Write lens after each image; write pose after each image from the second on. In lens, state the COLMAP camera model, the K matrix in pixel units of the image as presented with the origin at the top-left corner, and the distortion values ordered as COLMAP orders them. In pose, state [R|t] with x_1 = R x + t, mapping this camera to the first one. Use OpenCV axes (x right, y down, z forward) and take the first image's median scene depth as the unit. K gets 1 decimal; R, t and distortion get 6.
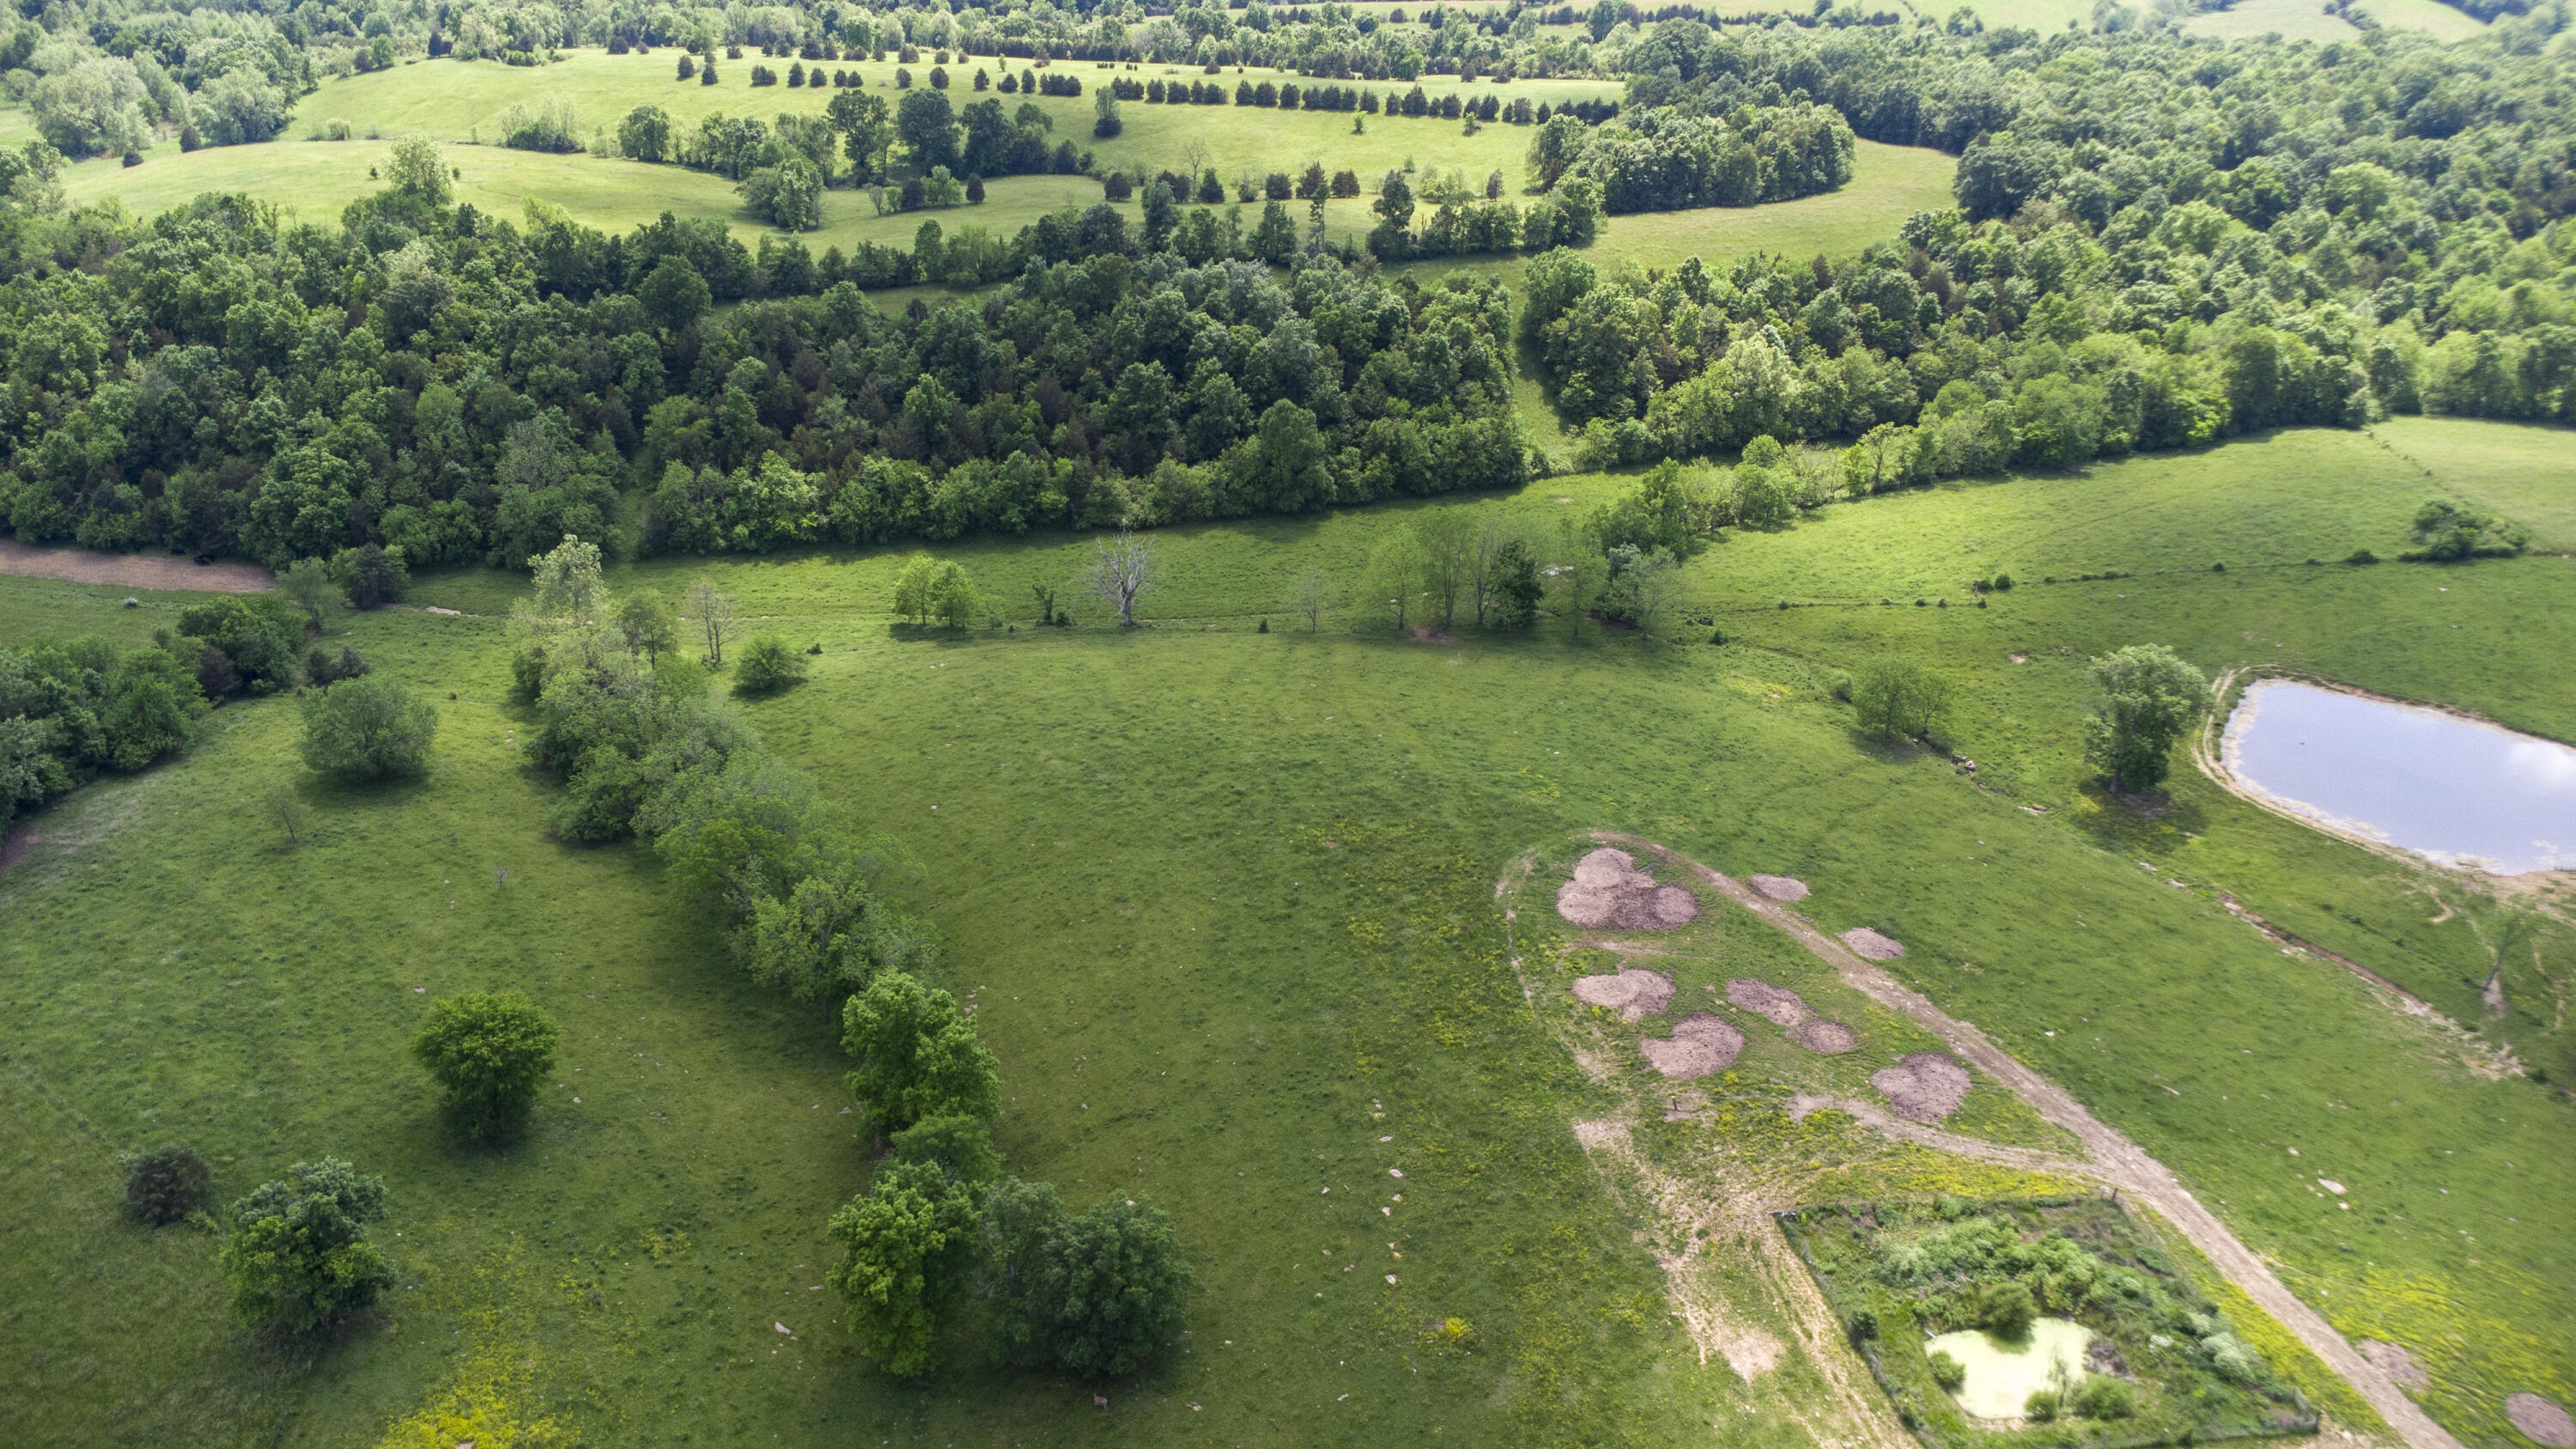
lens RADIAL K [[1879.9, 0, 1296.8], [0, 1879.9, 727.6], [0, 0, 1]] dist [0.044889, -0.068137]
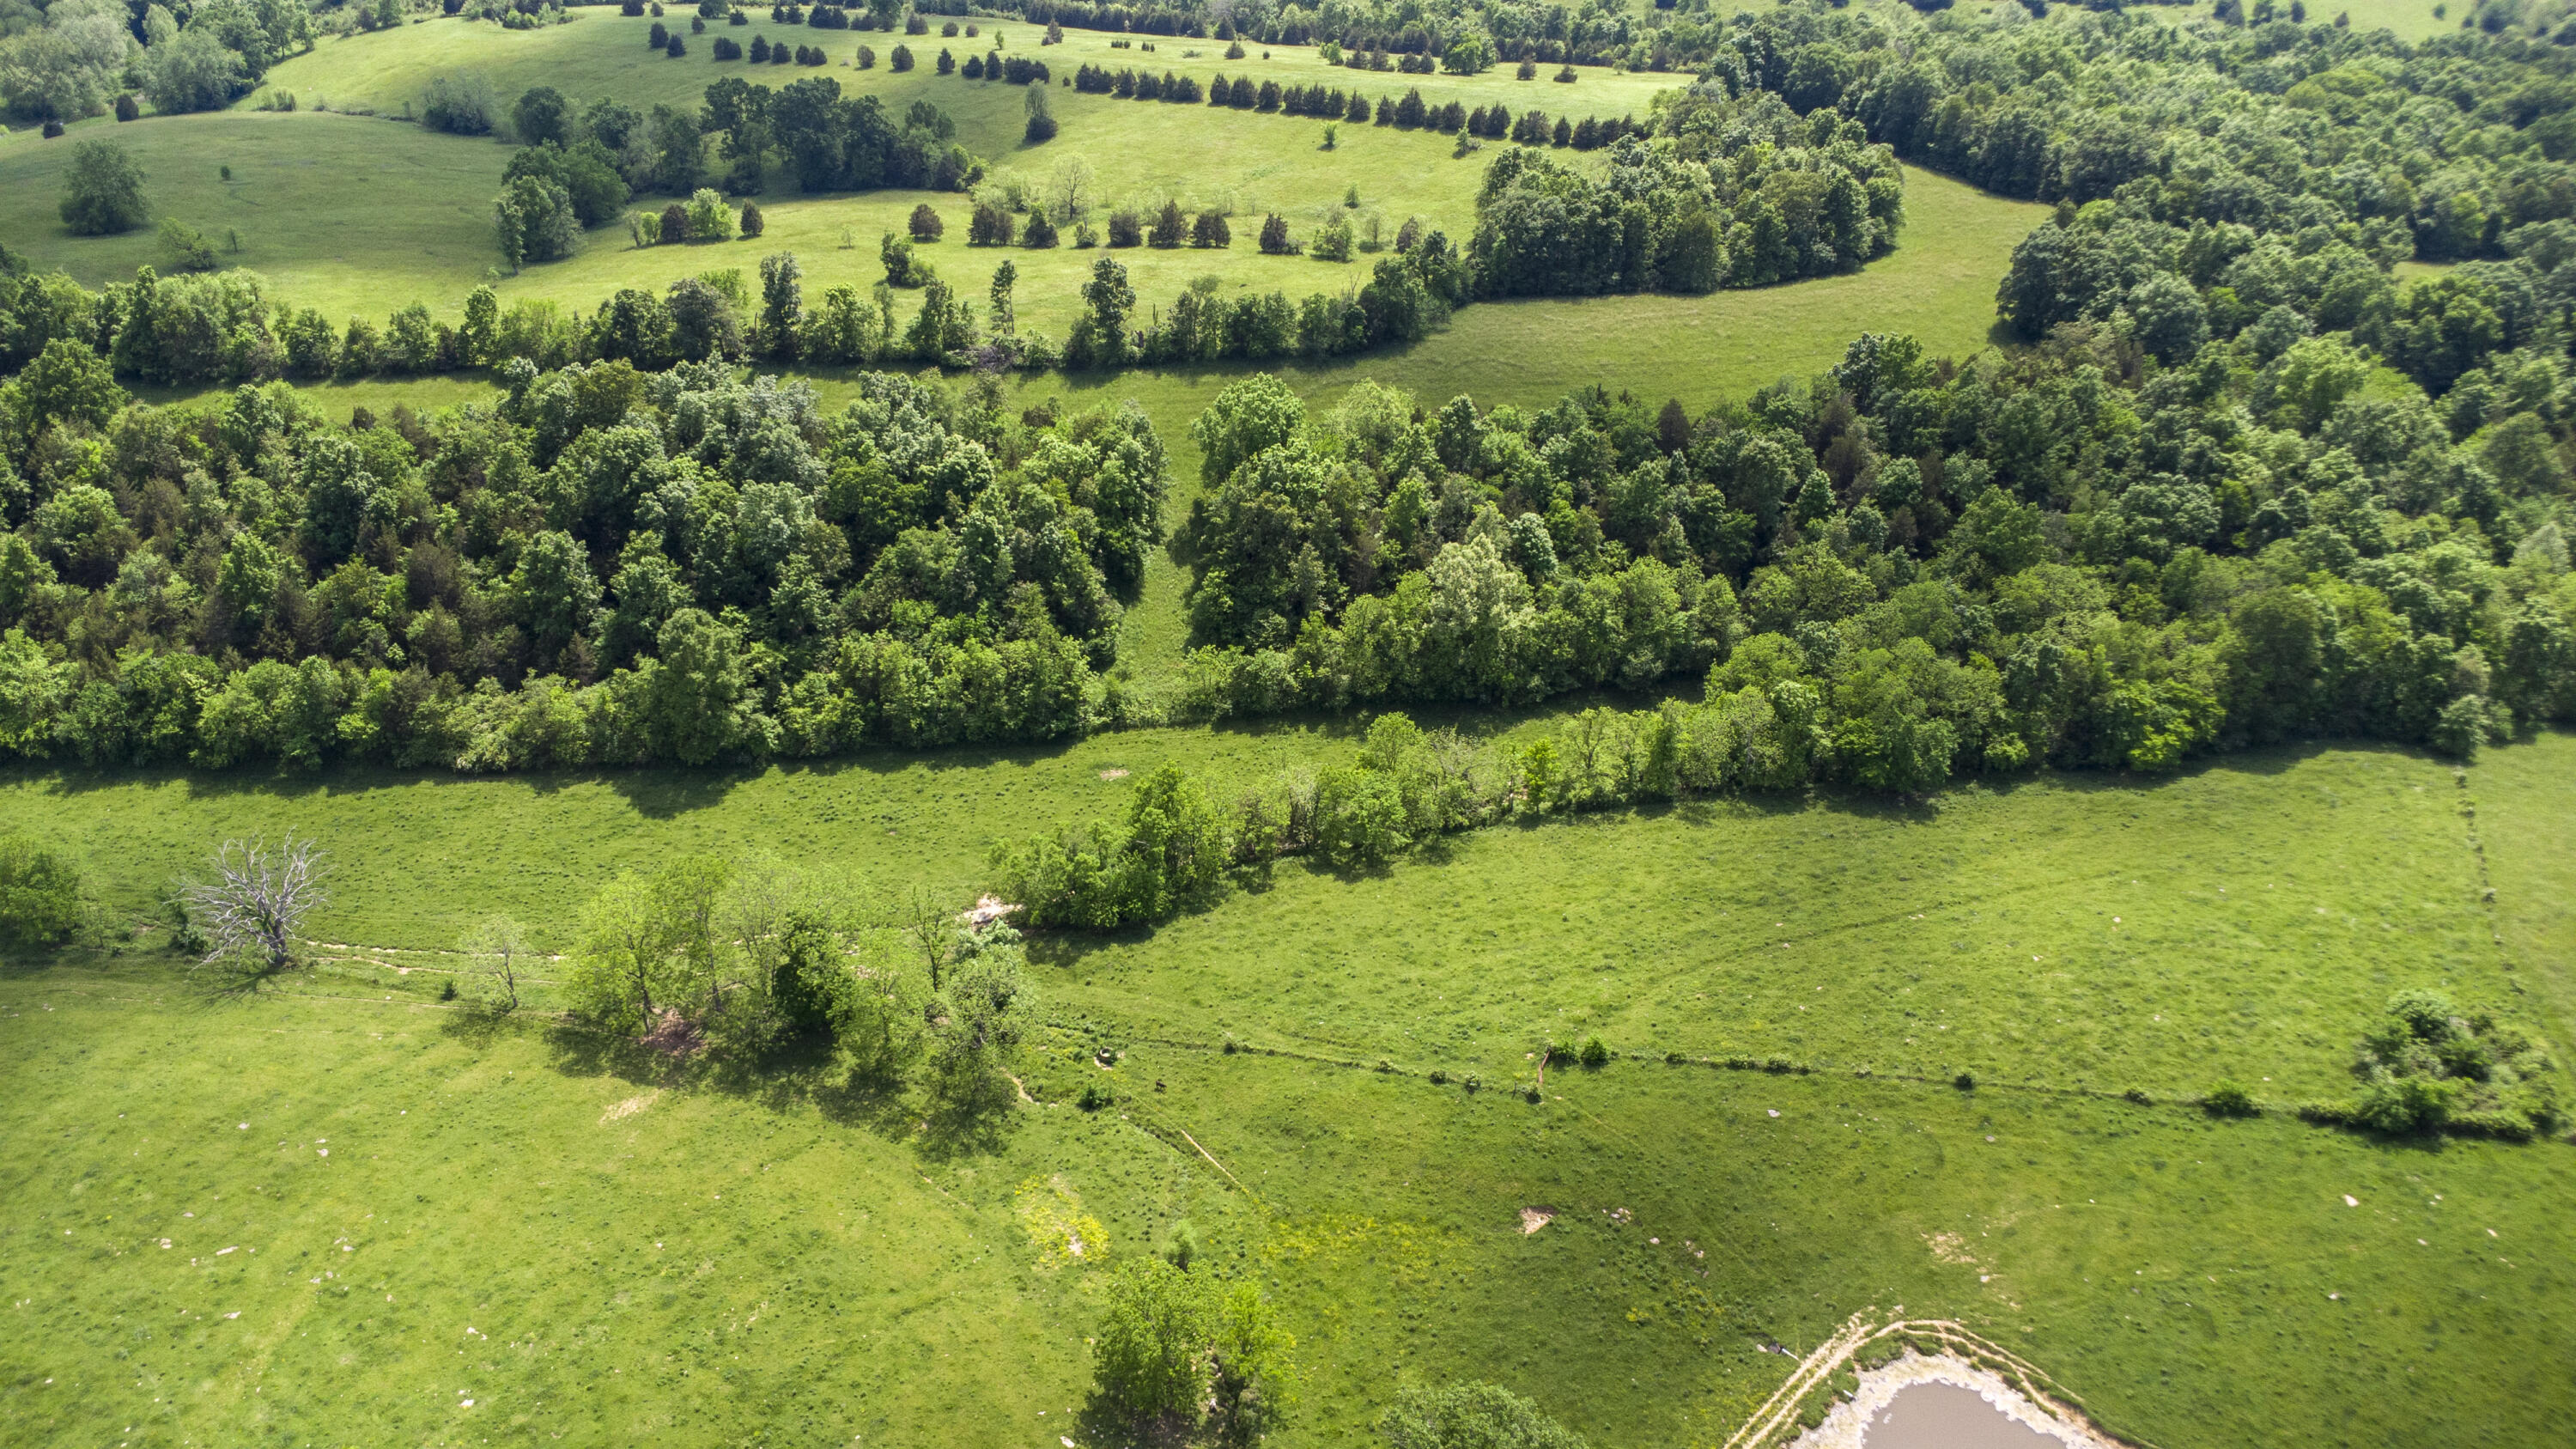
lens RADIAL K [[1879.9, 0, 1296.8], [0, 1879.9, 727.6], [0, 0, 1]] dist [0.044889, -0.068137]
pose [[0.972705, 0.100620, -0.209094, 0.323614], [-0.092848, 0.994585, 0.046683, -0.163072], [0.212659, -0.025995, 0.976781, 0.319232]]
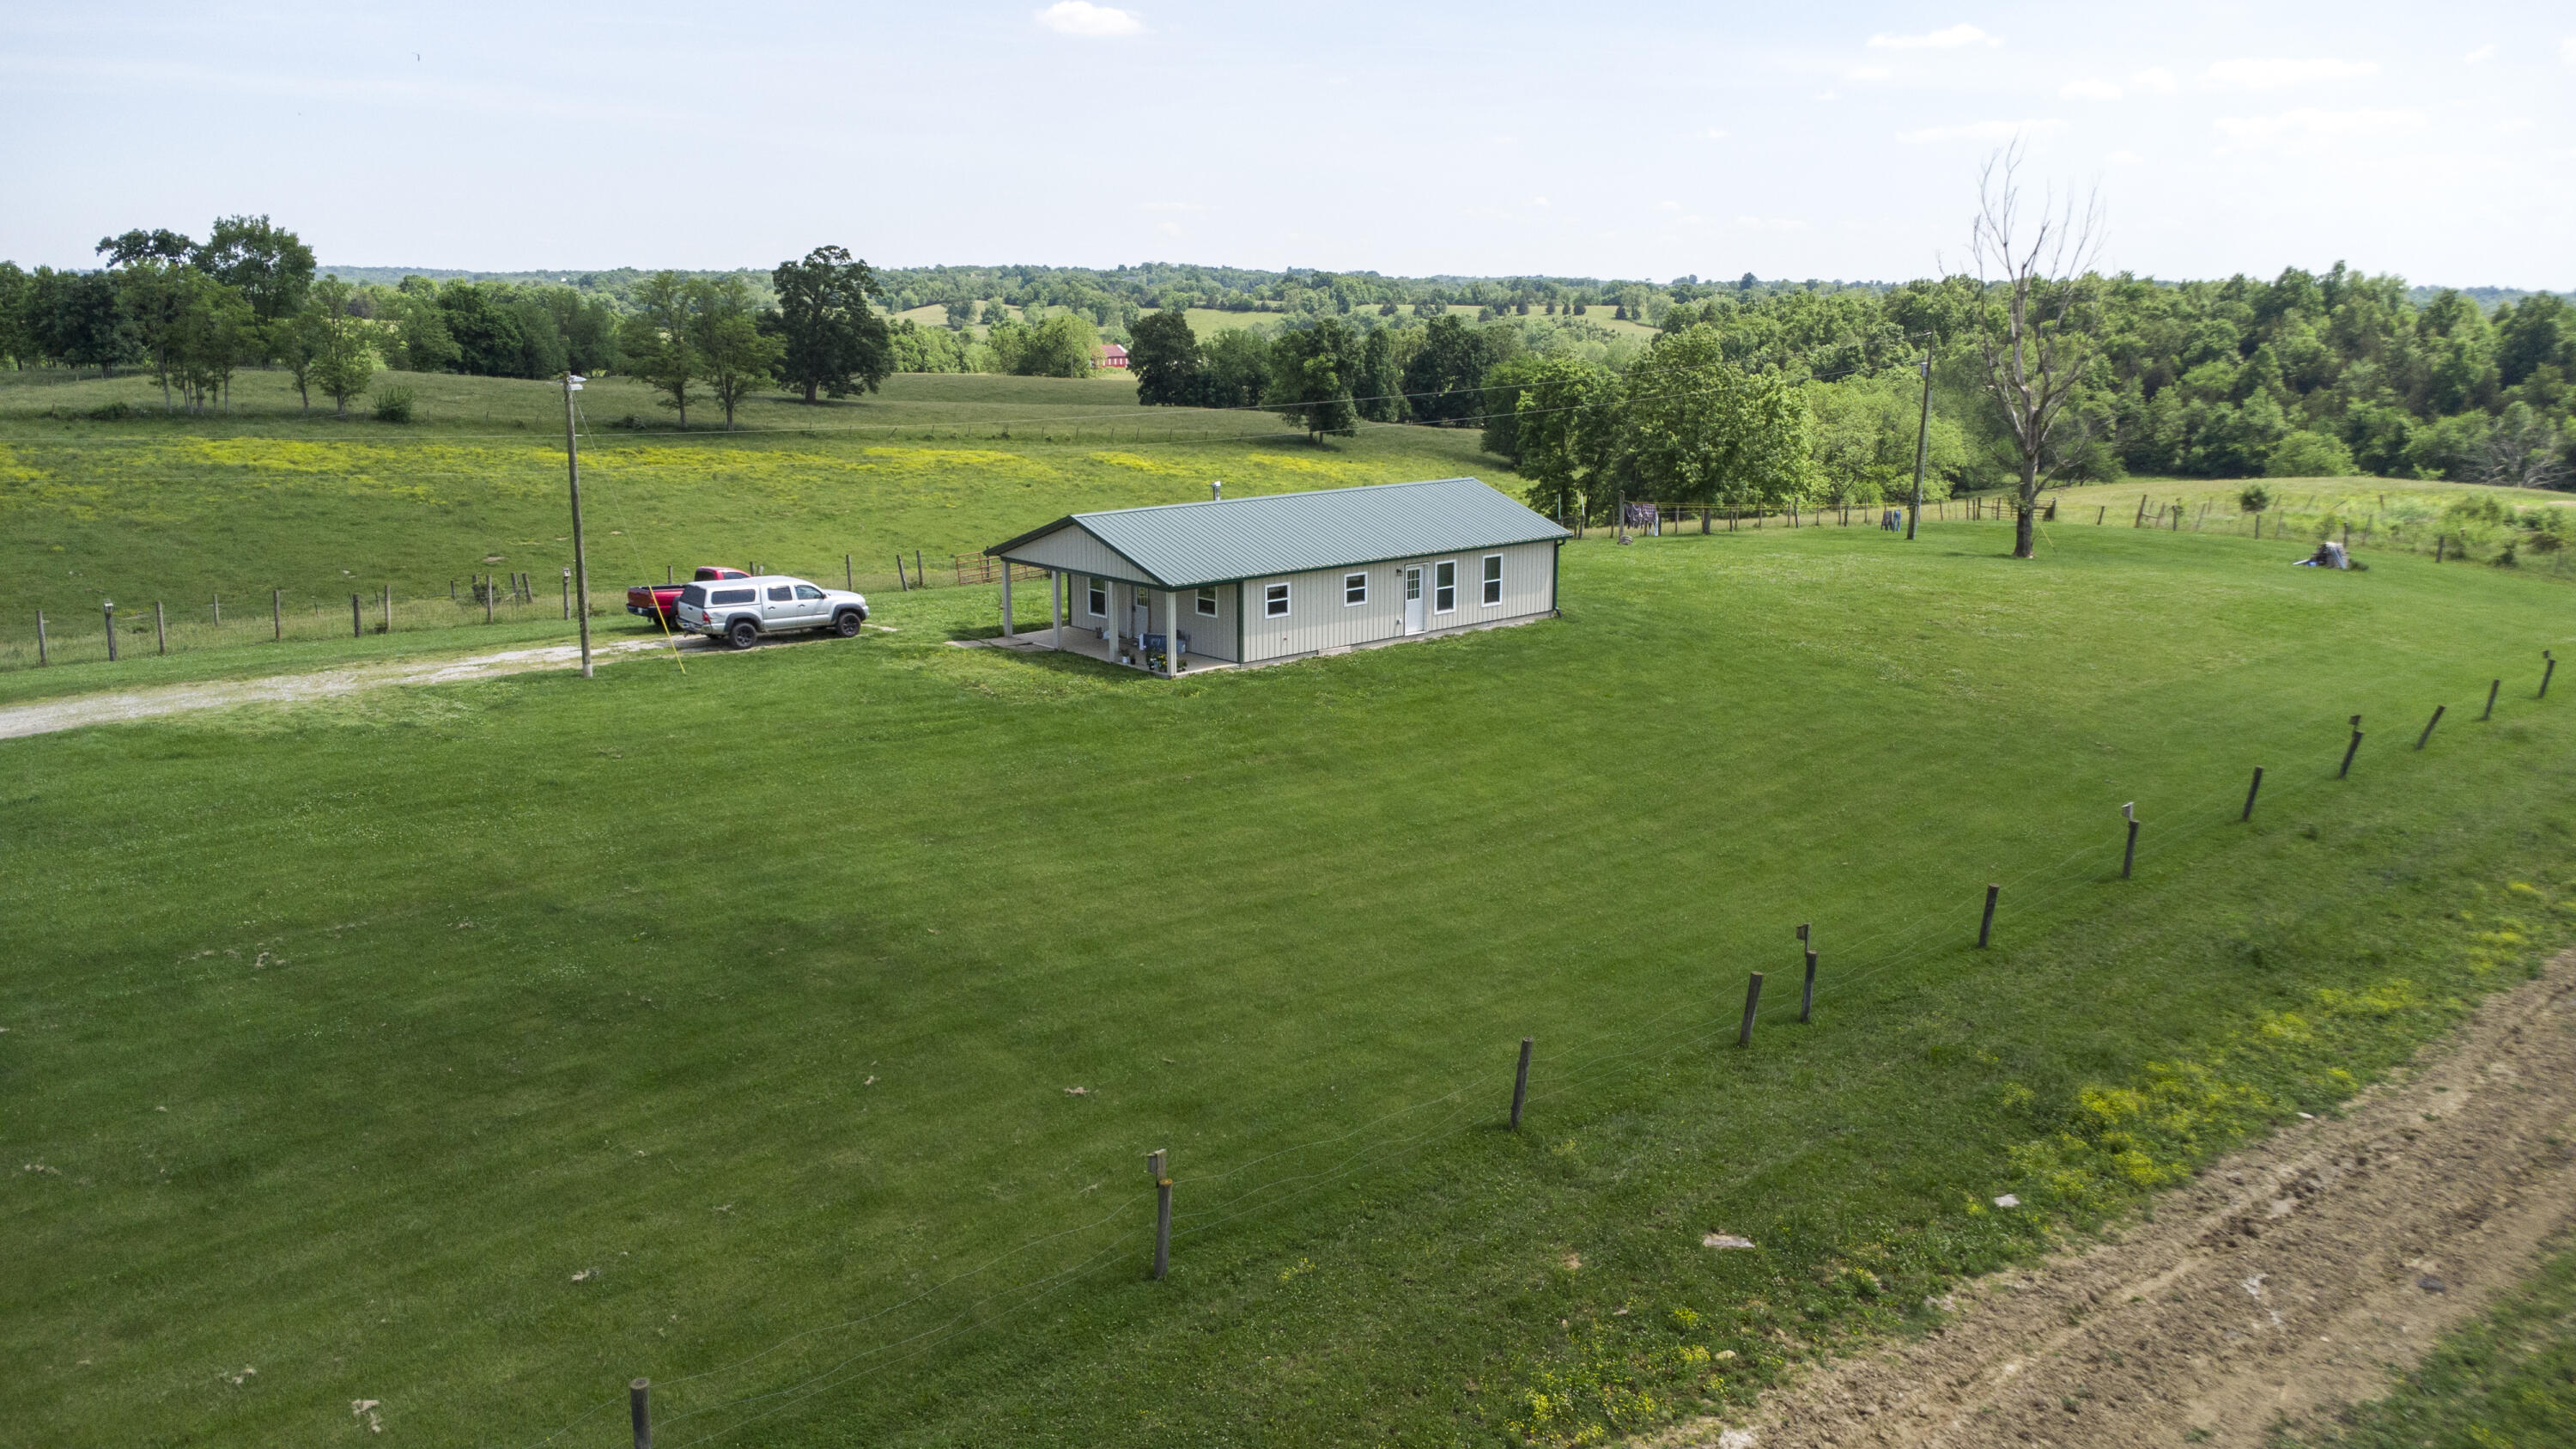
lens RADIAL K [[1872.2, 0, 1282.5], [0, 1872.2, 714.8], [0, 0, 1]] dist [0.043773, -0.064285]
pose [[0.481138, 0.169576, -0.860087, 0.314637], [-0.407434, 0.911966, -0.048117, 0.235936], [0.776211, 0.373579, 0.507873, 0.122737]]
